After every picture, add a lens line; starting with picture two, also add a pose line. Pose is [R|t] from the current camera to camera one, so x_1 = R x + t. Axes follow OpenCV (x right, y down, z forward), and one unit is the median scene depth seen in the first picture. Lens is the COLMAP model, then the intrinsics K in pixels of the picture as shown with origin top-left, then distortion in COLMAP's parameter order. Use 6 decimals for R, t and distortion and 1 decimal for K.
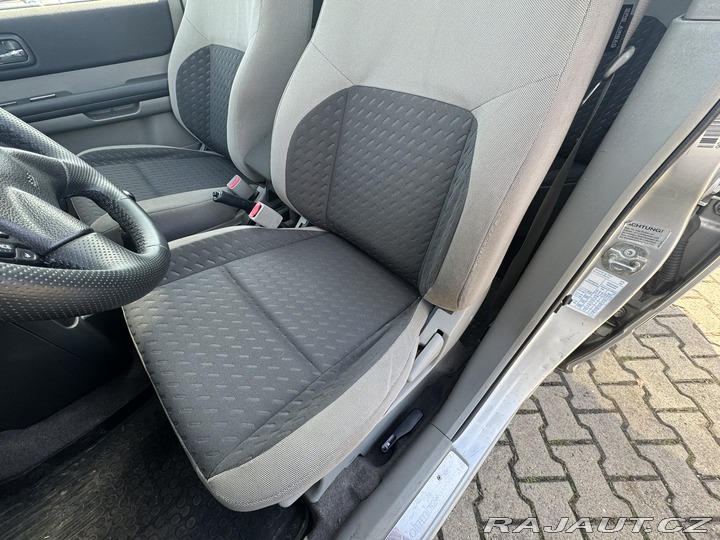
lens RADIAL K [[287.9, 0, 359.9], [0, 287.9, 269.3], [0, 0, 1]] dist [-0.001592, 0.000481]
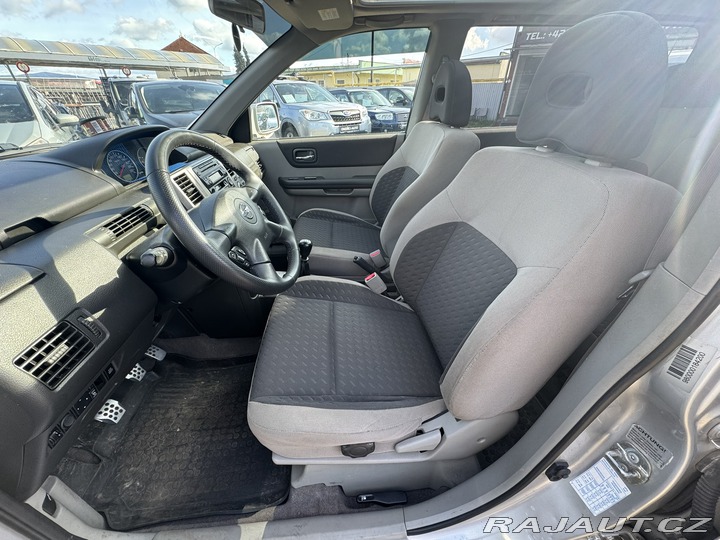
lens RADIAL K [[287.9, 0, 359.9], [0, 287.9, 269.3], [0, 0, 1]] dist [-0.001592, 0.000481]
pose [[0.781795, 0.340592, -0.522296, 0.378087], [-0.457102, 0.882765, -0.108555, -0.066921], [0.424092, 0.323610, 0.845827, -0.280626]]
